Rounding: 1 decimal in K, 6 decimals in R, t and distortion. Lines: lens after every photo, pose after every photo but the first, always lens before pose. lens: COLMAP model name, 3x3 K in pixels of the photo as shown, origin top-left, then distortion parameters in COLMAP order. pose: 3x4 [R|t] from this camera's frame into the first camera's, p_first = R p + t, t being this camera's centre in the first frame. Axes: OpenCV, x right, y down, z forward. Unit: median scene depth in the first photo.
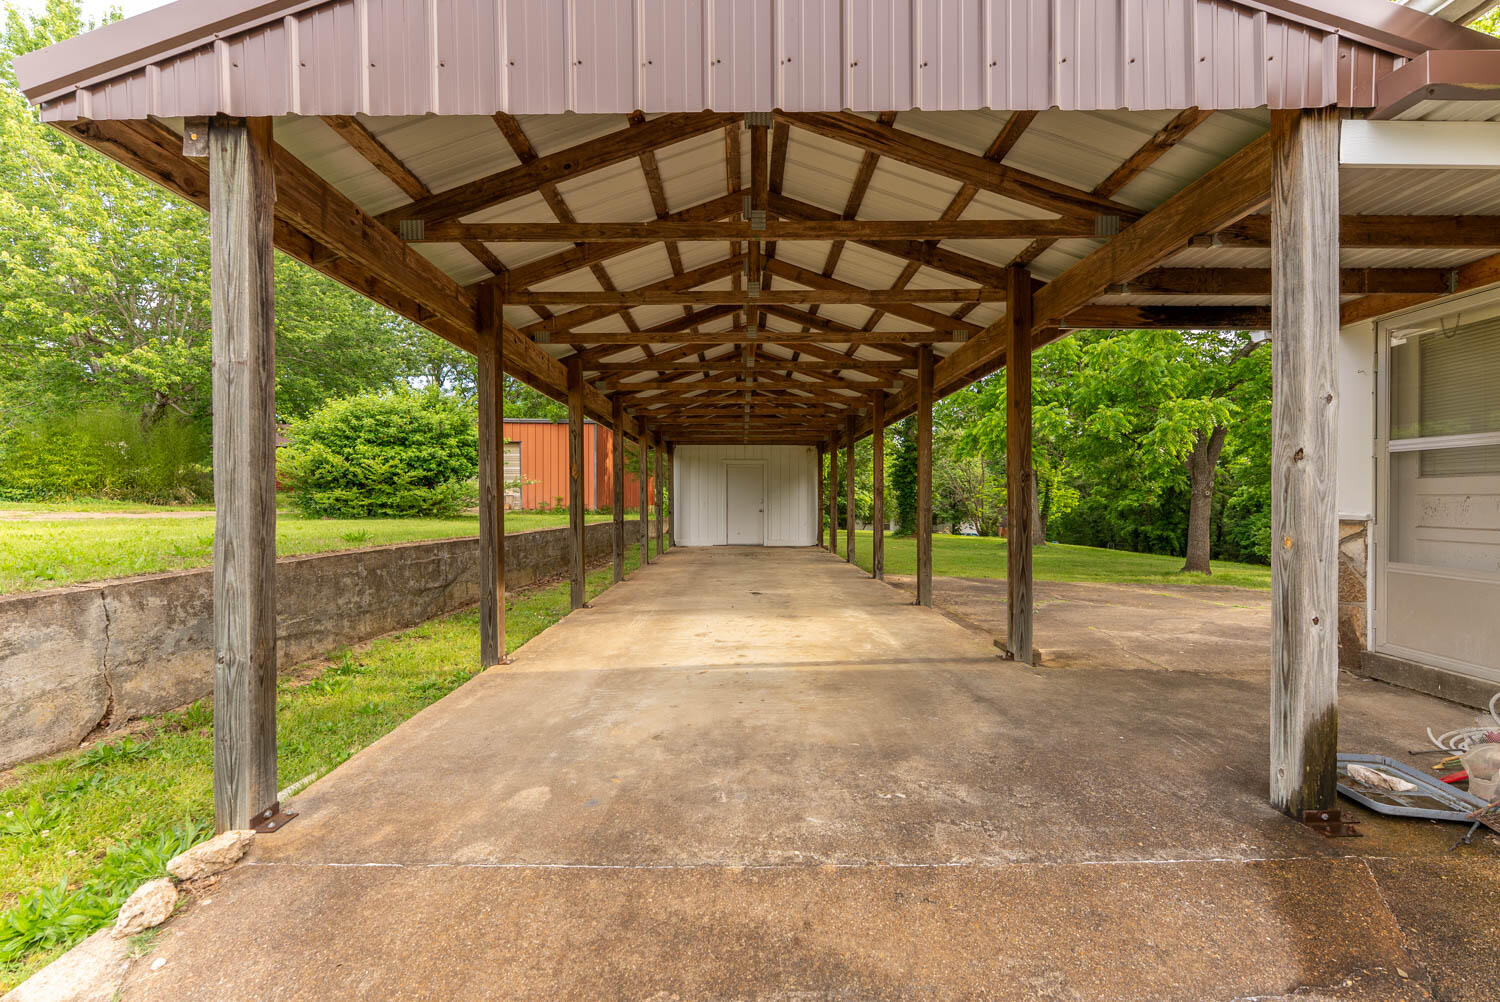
lens RADIAL K [[600.6, 0, 744.7], [0, 600.6, 505.7], [0, 0, 1]] dist [-0.000403, -0.000486]
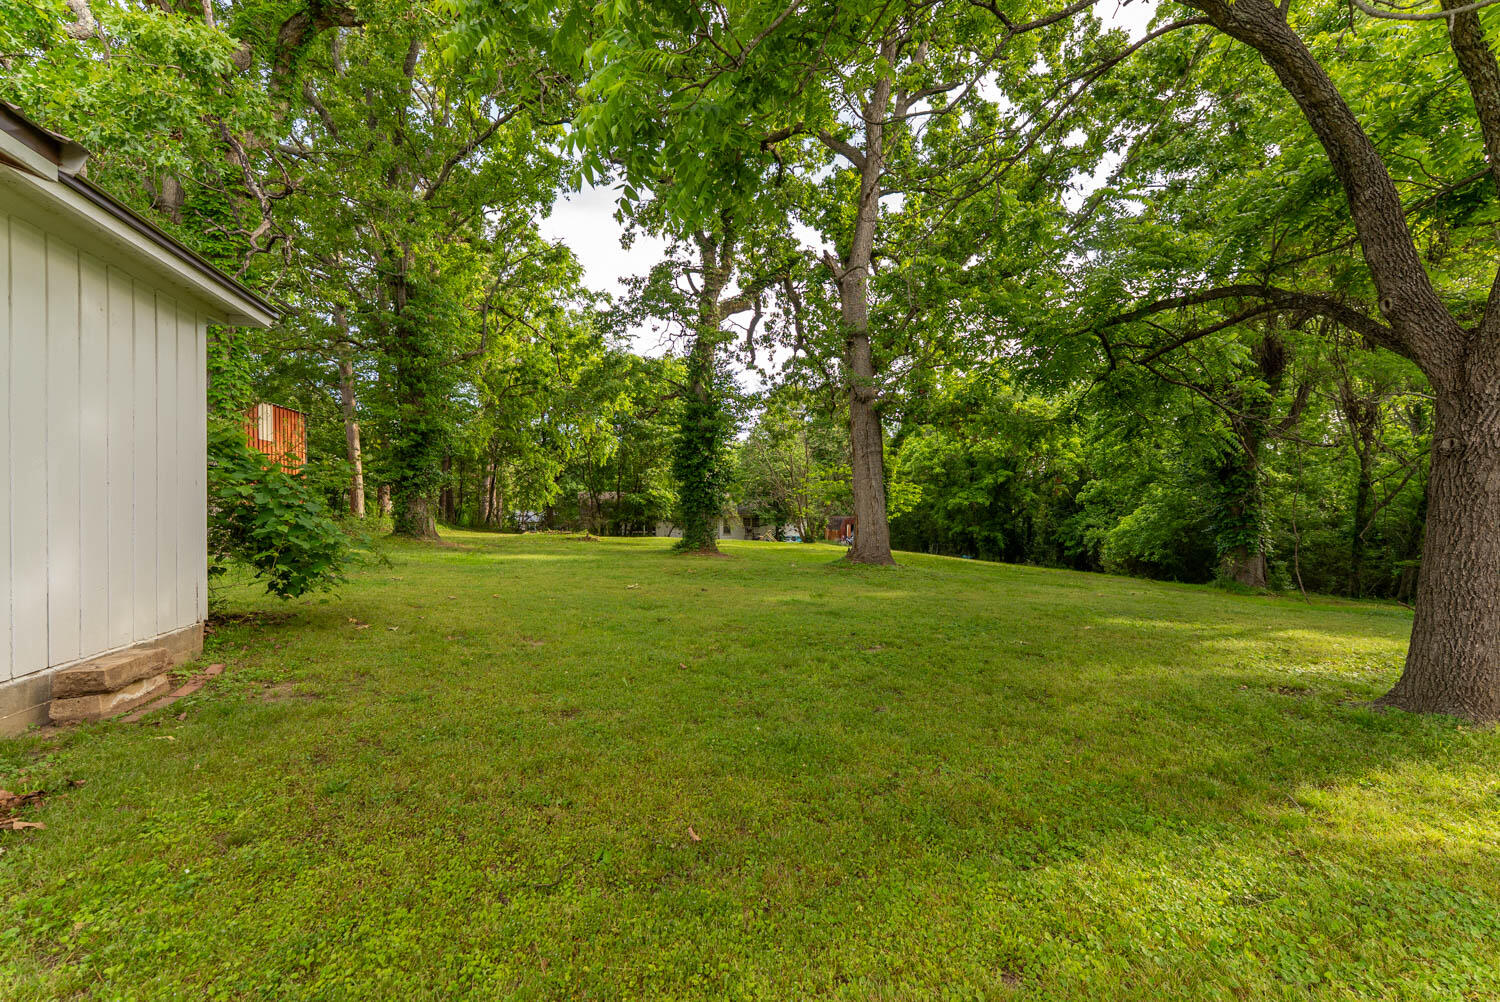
lens RADIAL K [[600.6, 0, 751.3], [0, 600.6, 503.9], [0, 0, 1]] dist [-0.000403, -0.000486]
pose [[0.961619, -0.001073, 0.274384, 0.090179], [0.002449, 0.999986, -0.004673, 0.002703], [-0.274376, 0.005166, 0.961609, 0.214135]]
